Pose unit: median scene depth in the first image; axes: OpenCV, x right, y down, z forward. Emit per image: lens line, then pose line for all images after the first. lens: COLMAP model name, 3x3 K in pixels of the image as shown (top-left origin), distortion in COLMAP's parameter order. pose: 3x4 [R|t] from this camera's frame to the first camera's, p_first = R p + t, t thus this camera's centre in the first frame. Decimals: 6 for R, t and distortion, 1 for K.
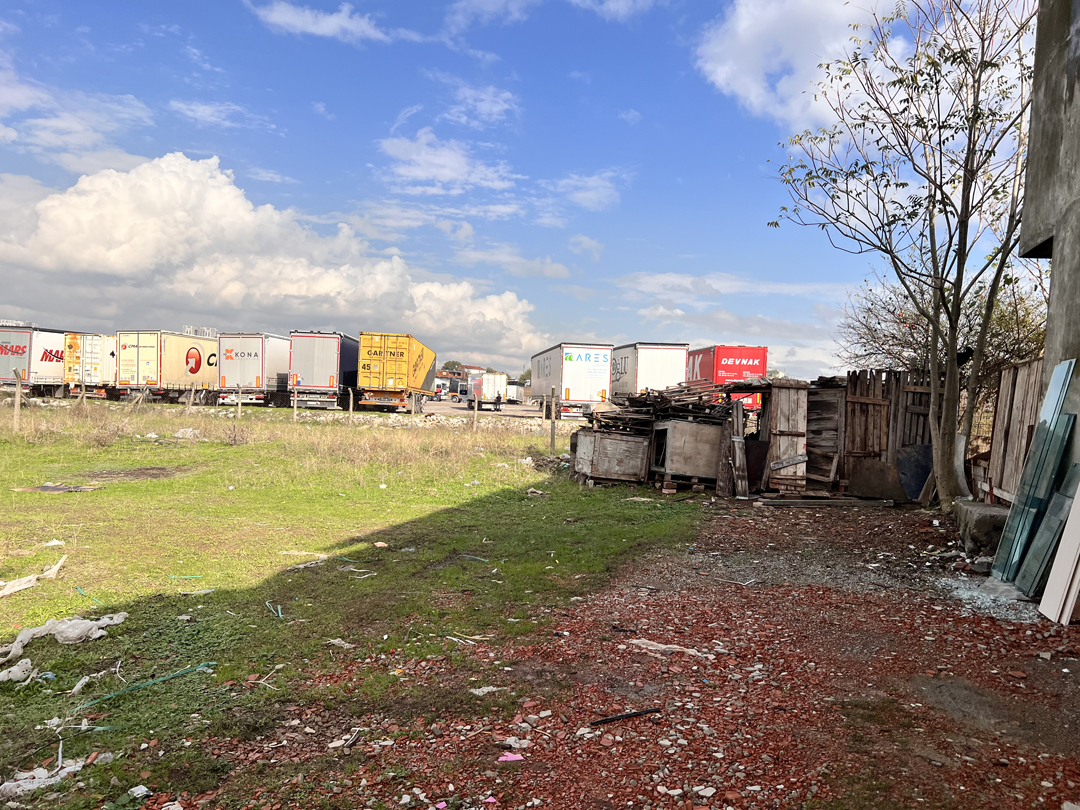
lens RADIAL K [[810.3, 0, 553.2], [0, 810.3, 405.9], [0, 0, 1]] dist [0.057764, -0.071930]
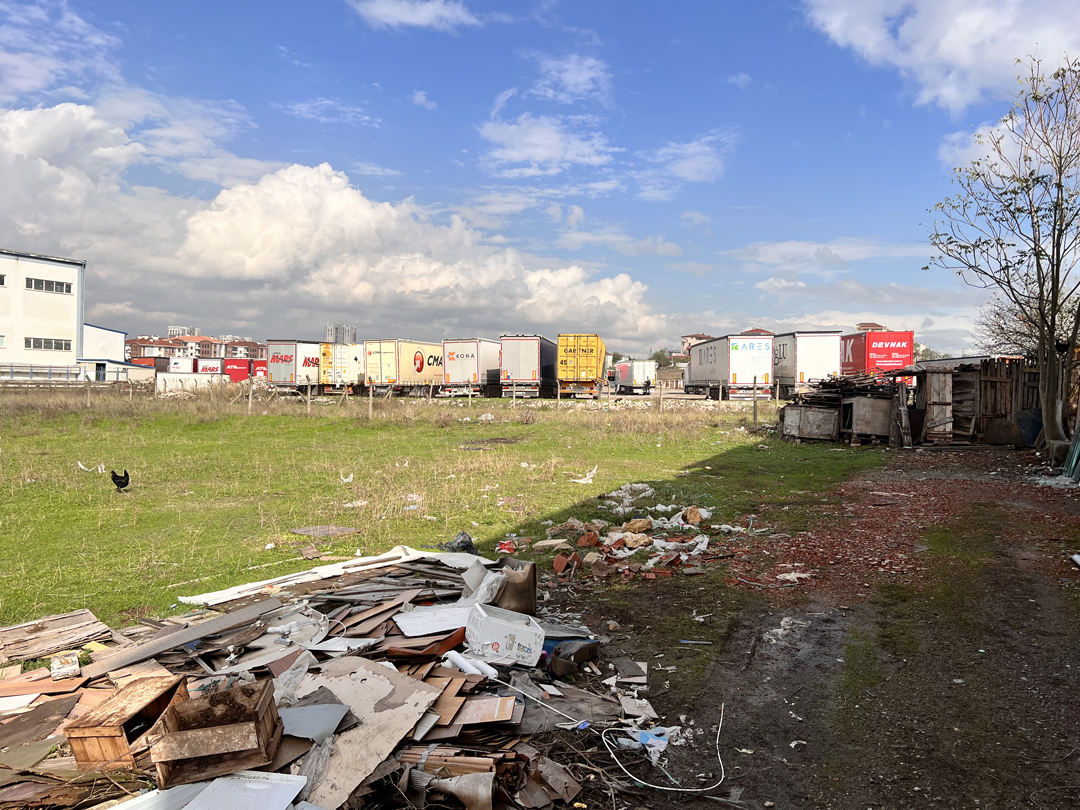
lens RADIAL K [[810.3, 0, 548.2], [0, 810.3, 409.1], [0, 0, 1]] dist [0.057764, -0.071930]
pose [[0.988394, -0.029690, -0.148984, -0.072591], [0.033301, 0.999208, 0.021797, -0.004578], [0.148219, -0.026505, 0.988599, -0.217688]]
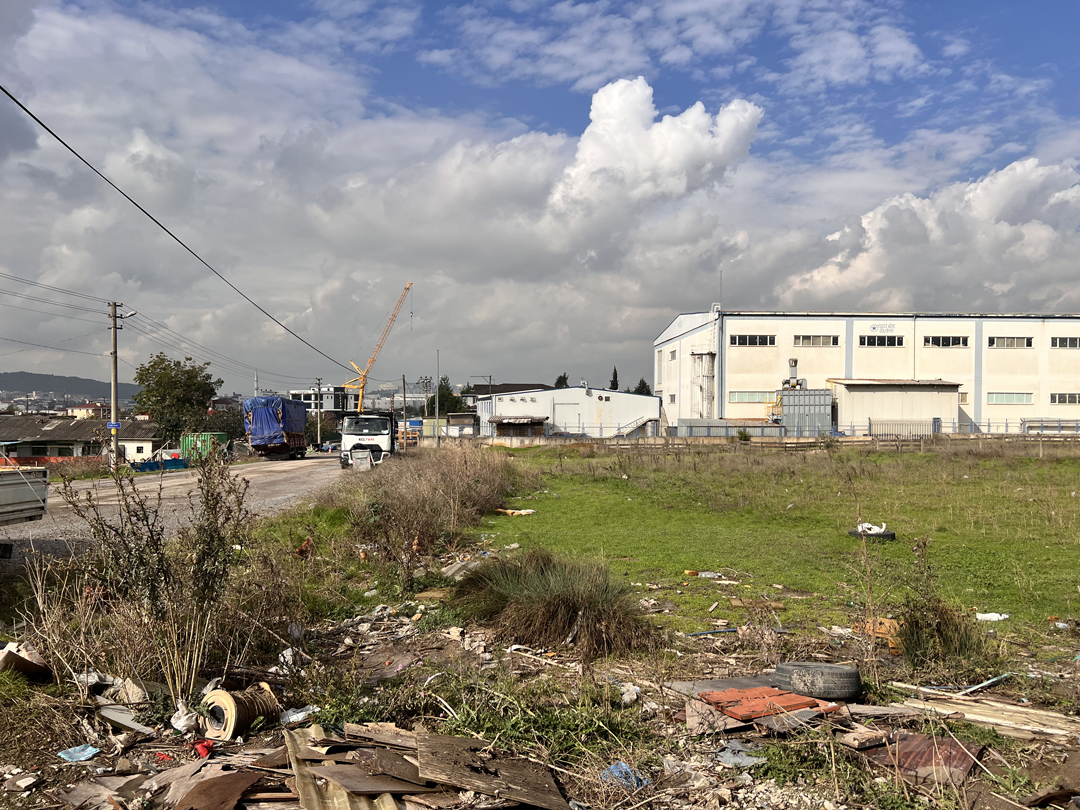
lens RADIAL K [[810.3, 0, 543.0], [0, 810.3, 402.5], [0, 0, 1]] dist [0.057764, -0.071930]
pose [[0.345990, -0.081703, -0.934674, -0.096633], [0.017808, 0.996594, -0.080523, -0.007168], [0.938069, 0.011216, 0.346266, -0.397194]]
